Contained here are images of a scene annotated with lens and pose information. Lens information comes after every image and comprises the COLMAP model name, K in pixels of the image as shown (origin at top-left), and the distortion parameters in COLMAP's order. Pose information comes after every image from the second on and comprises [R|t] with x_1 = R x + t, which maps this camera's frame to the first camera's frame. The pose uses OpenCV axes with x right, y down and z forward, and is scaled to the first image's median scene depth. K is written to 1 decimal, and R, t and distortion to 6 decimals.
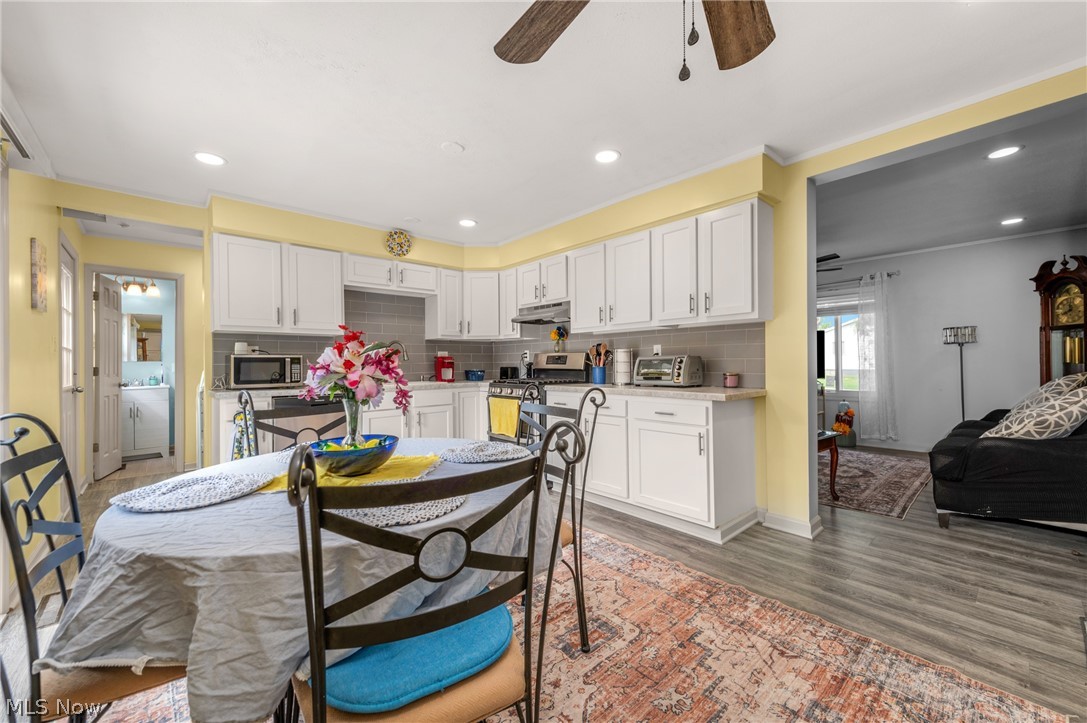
lens RADIAL K [[431.1, 0, 544.2], [0, 431.1, 365.0], [0, 0, 1]] dist [0.012373, -0.001372]
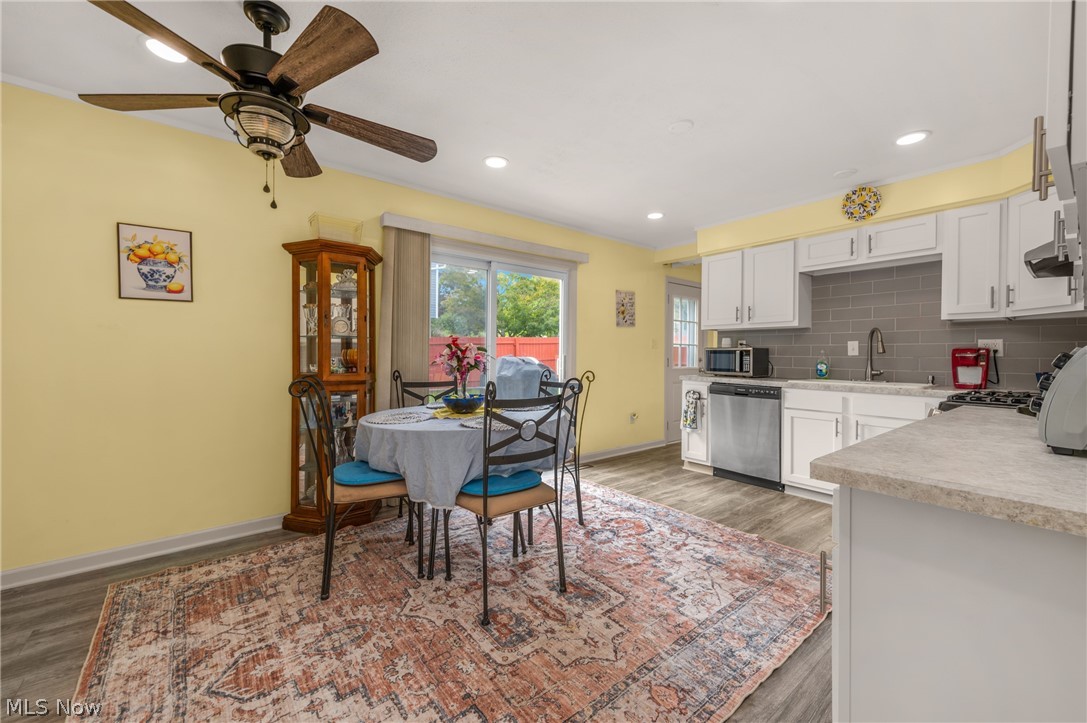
lens RADIAL K [[431.1, 0, 568.9], [0, 431.1, 354.6], [0, 0, 1]] dist [0.012373, -0.001372]
pose [[-0.016114, 0.008953, -0.999830, 0.462476], [-0.009822, 0.999910, 0.009113, -0.009276], [0.999822, 0.009967, -0.016024, 0.486237]]
